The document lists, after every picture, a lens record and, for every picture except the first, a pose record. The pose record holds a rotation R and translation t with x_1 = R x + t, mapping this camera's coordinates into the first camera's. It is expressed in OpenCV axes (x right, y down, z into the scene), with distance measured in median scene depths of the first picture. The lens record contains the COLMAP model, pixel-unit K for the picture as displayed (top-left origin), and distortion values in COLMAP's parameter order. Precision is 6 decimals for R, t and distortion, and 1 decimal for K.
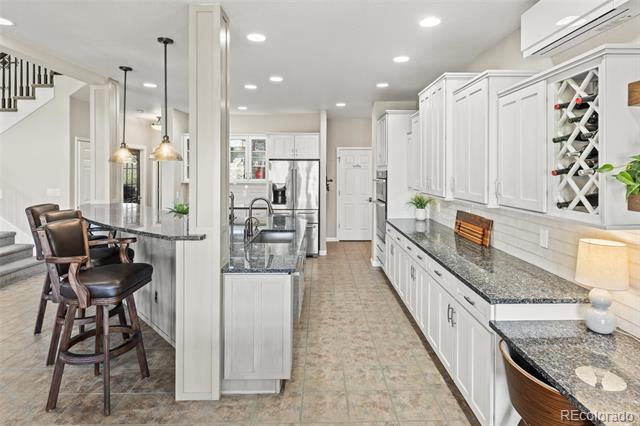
lens RADIAL K [[340.2, 0, 326.3], [0, 340.2, 172.1], [0, 0, 1]] dist [-0.001047, -0.000421]
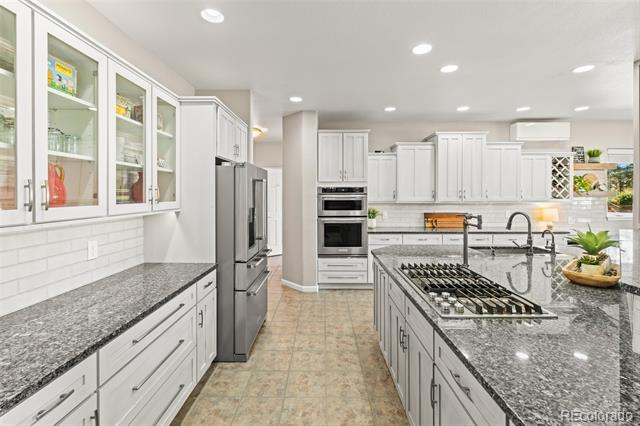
lens RADIAL K [[286.7, 0, 319.5], [0, 286.7, 199.4], [0, 0, 1]] dist [-0.001076, -0.000592]
pose [[0.024816, -0.021000, 0.999471, -0.758834], [0.008188, 0.999750, 0.020802, 0.016377], [-0.999658, 0.007668, 0.024982, 1.179067]]
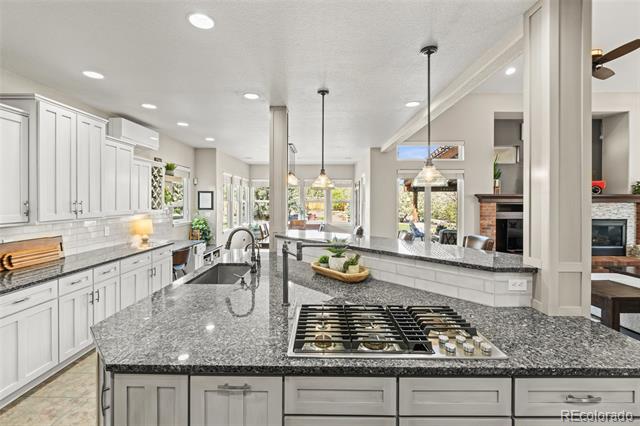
lens RADIAL K [[286.7, 0, 319.5], [0, 286.7, 199.4], [0, 0, 1]] dist [-0.001076, -0.000592]
pose [[-0.999627, -0.007385, 0.026283, -0.312061], [-0.007287, 0.999966, 0.003839, -0.000728], [-0.026310, 0.003646, -0.999647, 1.317597]]
